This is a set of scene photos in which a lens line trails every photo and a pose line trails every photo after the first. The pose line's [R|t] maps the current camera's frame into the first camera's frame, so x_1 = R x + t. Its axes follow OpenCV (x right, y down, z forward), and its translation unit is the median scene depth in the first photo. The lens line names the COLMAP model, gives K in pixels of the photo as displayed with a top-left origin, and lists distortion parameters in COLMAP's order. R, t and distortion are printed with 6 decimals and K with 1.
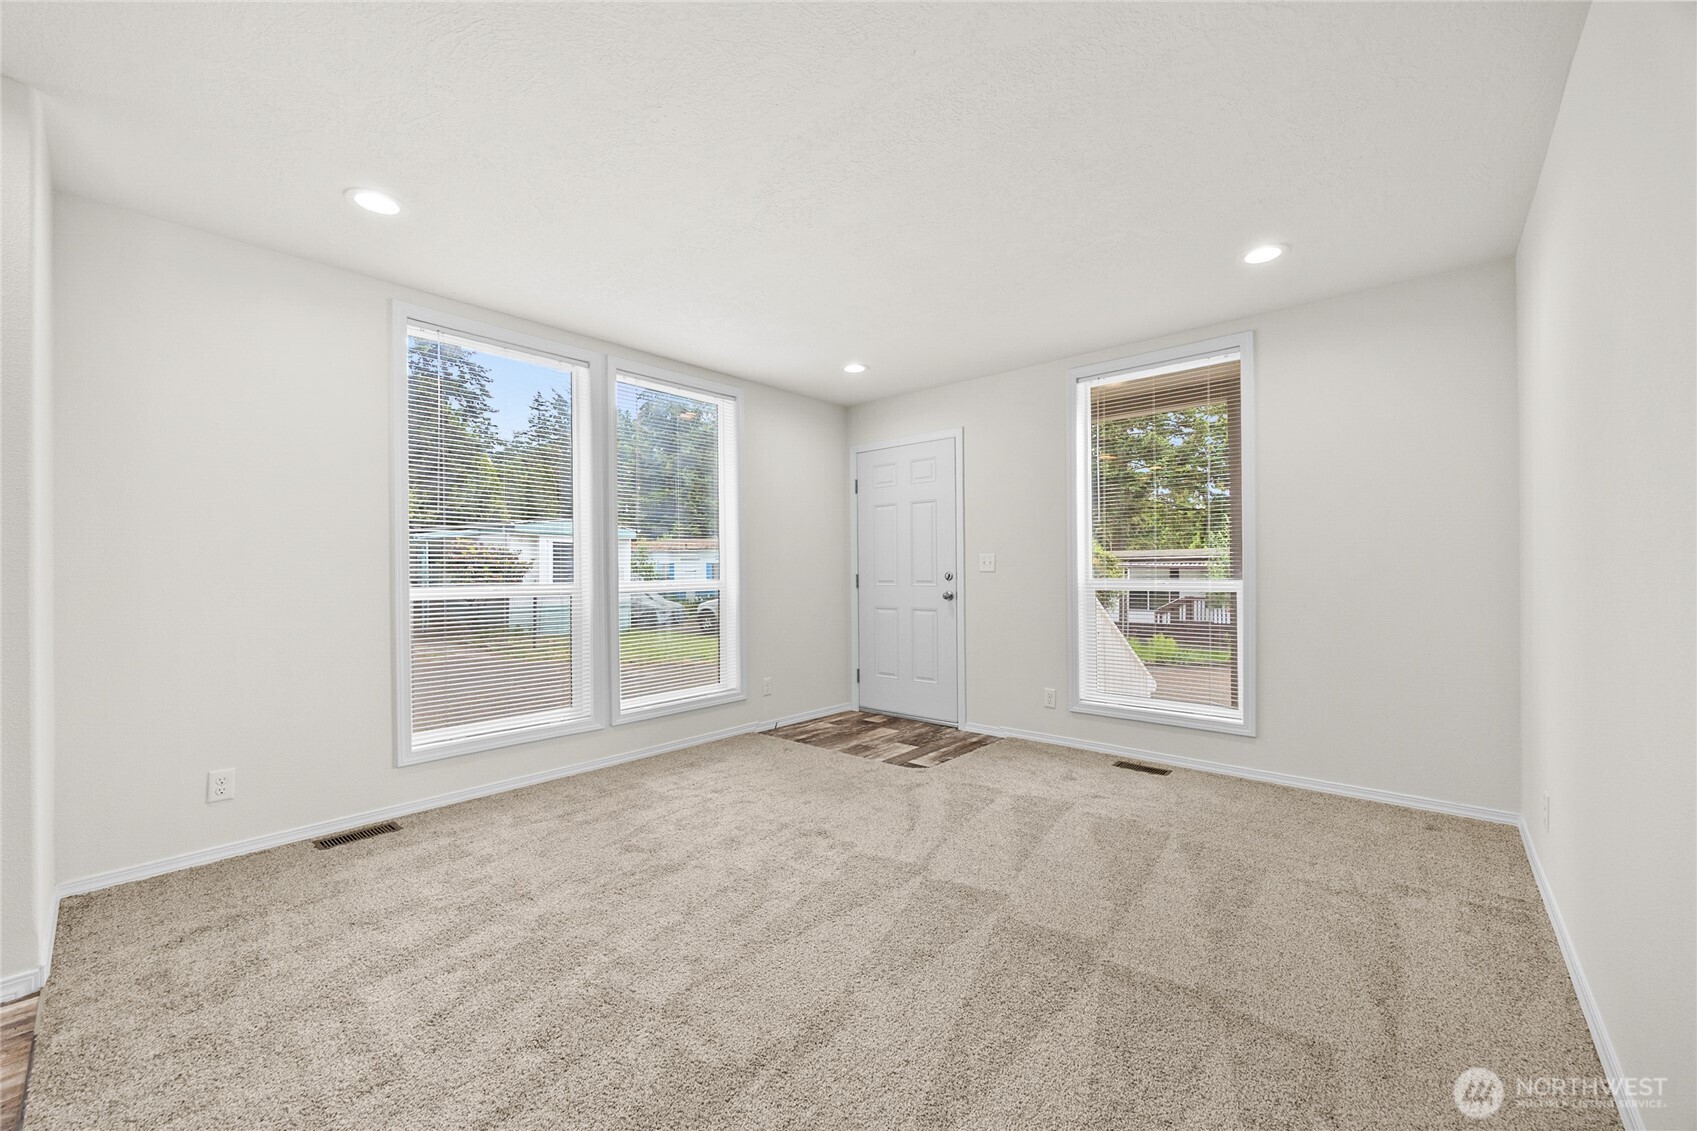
lens RADIAL K [[648.5, 0, 831.3], [0, 648.5, 571.5], [0, 0, 1]] dist [0.001587, -0.000222]
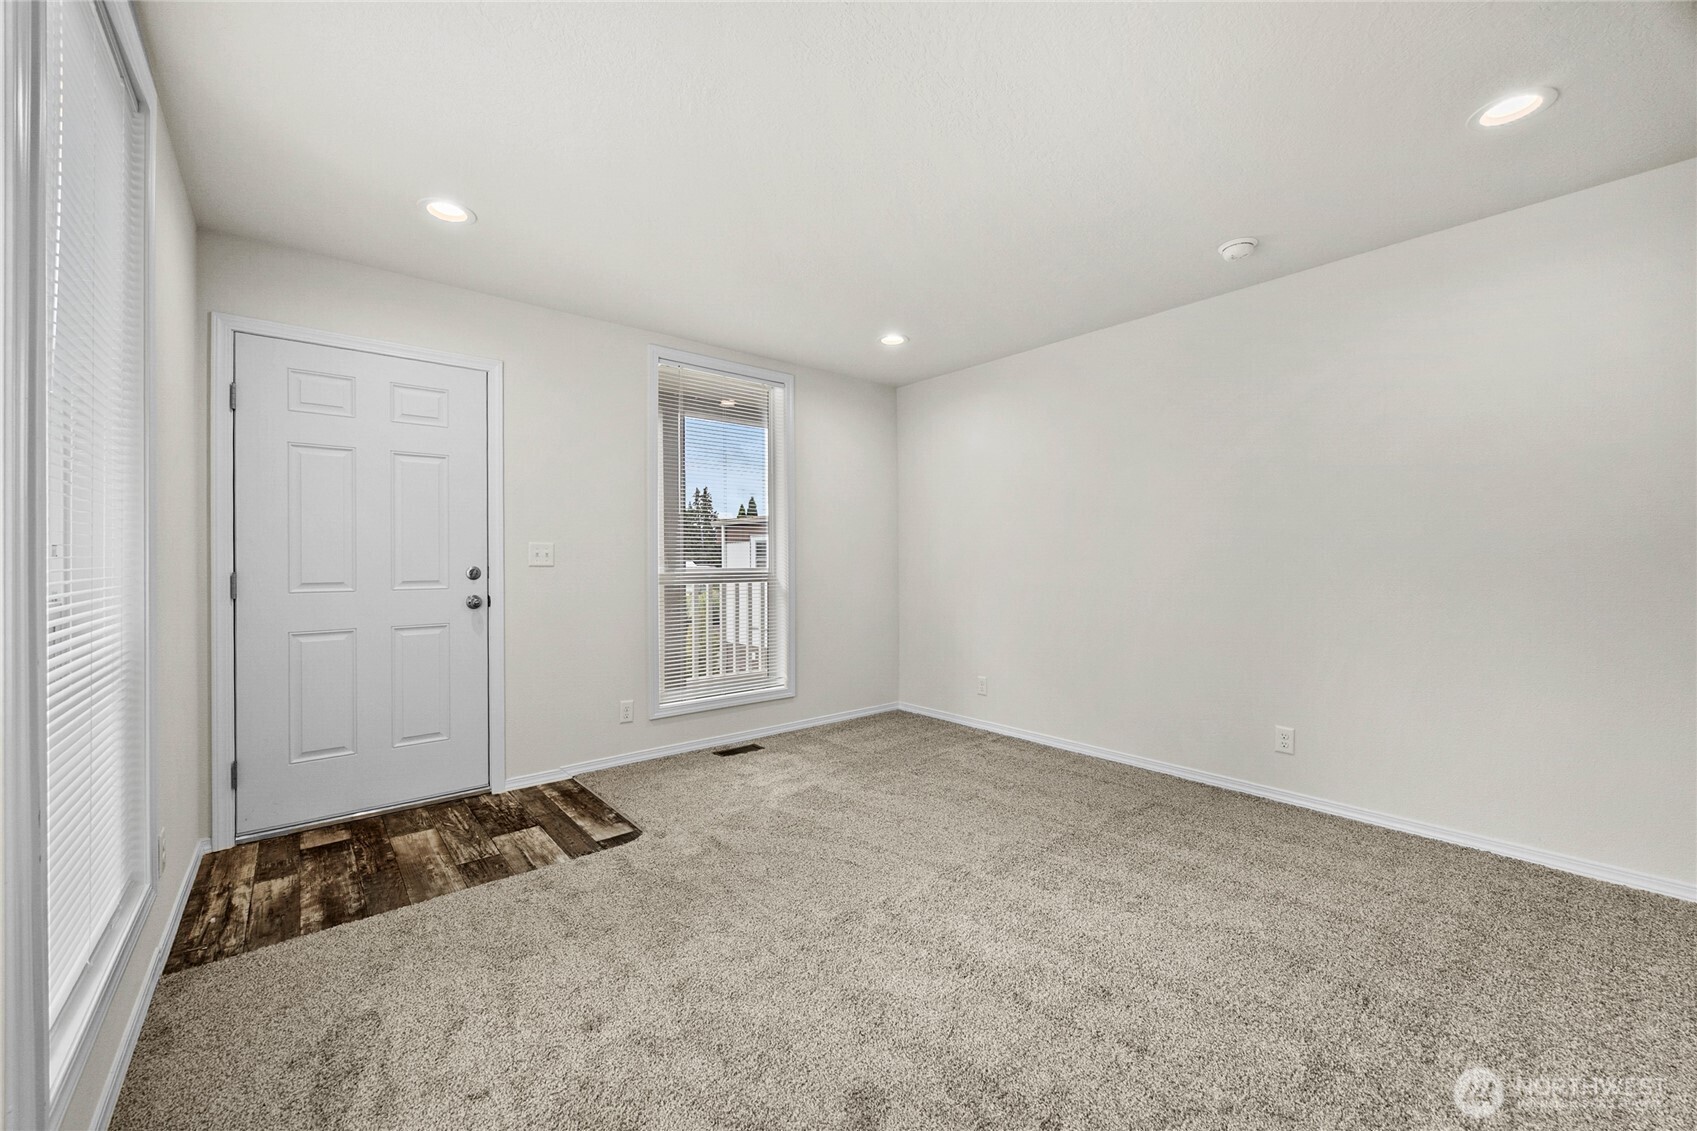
lens RADIAL K [[648.5, 0, 856.5], [0, 648.5, 561.3], [0, 0, 1]] dist [0.001587, -0.000222]
pose [[0.148962, 0.010271, 0.988790, -0.489646], [0.005952, 0.999919, -0.011284, 0.006108], [-0.988825, 0.007566, 0.148889, 0.581267]]
